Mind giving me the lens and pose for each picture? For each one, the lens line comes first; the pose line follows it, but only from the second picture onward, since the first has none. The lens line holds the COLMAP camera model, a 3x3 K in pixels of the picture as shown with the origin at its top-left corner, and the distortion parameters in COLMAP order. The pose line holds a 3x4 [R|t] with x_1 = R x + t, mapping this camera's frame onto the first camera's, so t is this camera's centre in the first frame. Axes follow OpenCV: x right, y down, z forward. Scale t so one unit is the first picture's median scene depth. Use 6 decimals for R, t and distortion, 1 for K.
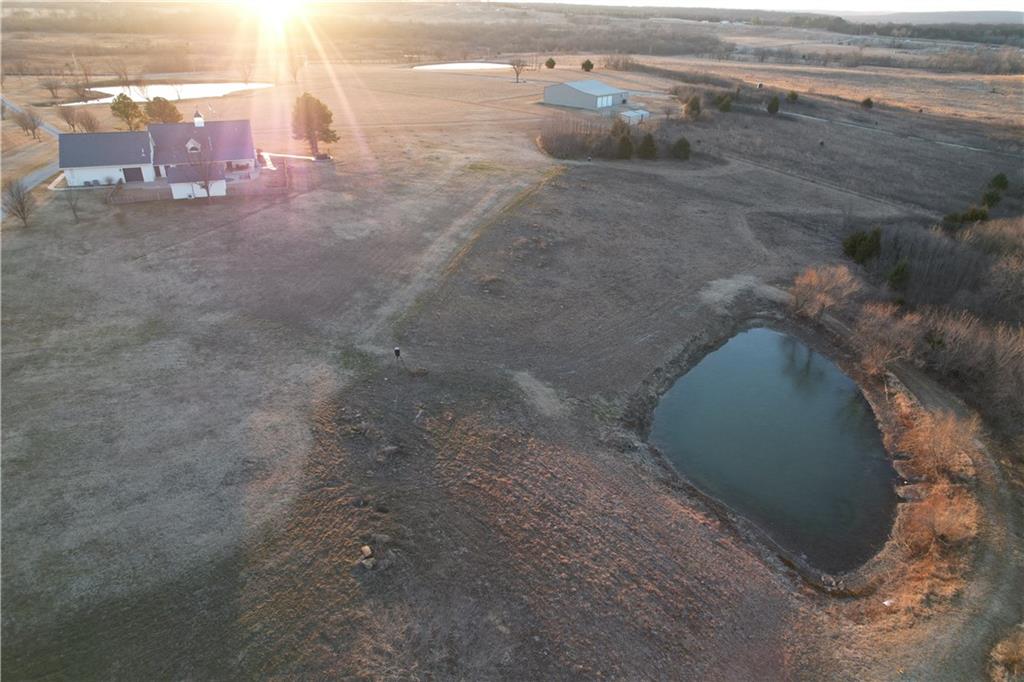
lens RADIAL K [[654.7, 0, 516.2], [0, 654.7, 344.8], [0, 0, 1]] dist [-0.075940, 0.070086]
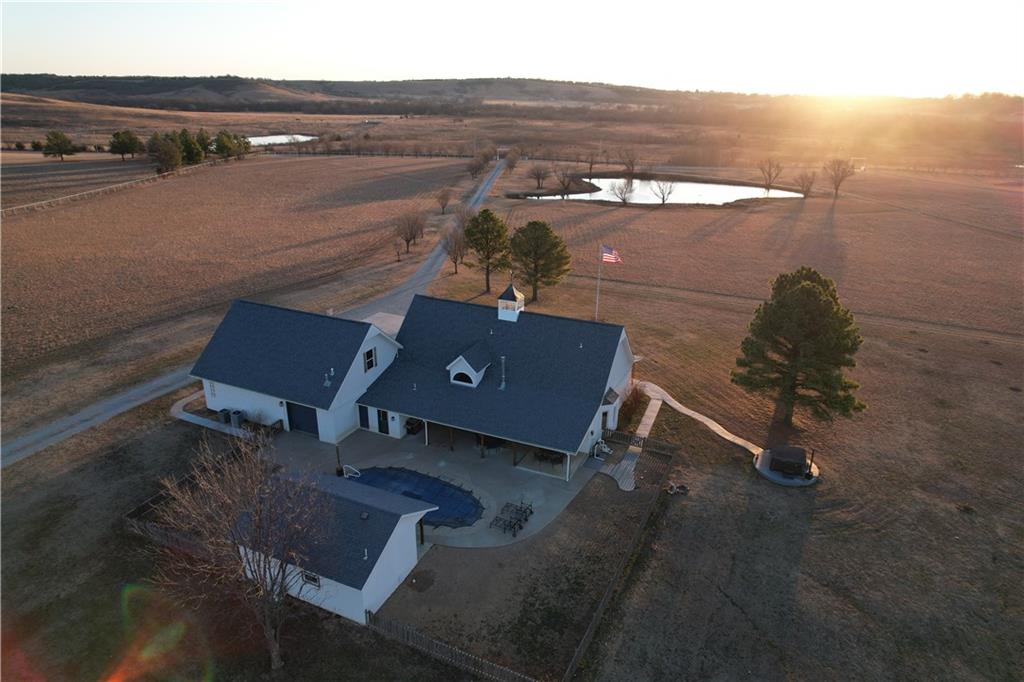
lens RADIAL K [[654.7, 0, 516.2], [0, 654.7, 344.8], [0, 0, 1]] dist [-0.075940, 0.070086]
pose [[0.710840, 0.245025, -0.659294, -0.089373], [-0.327527, 0.944840, -0.001987, -0.141429], [0.622441, 0.217349, 0.751882, 0.299123]]
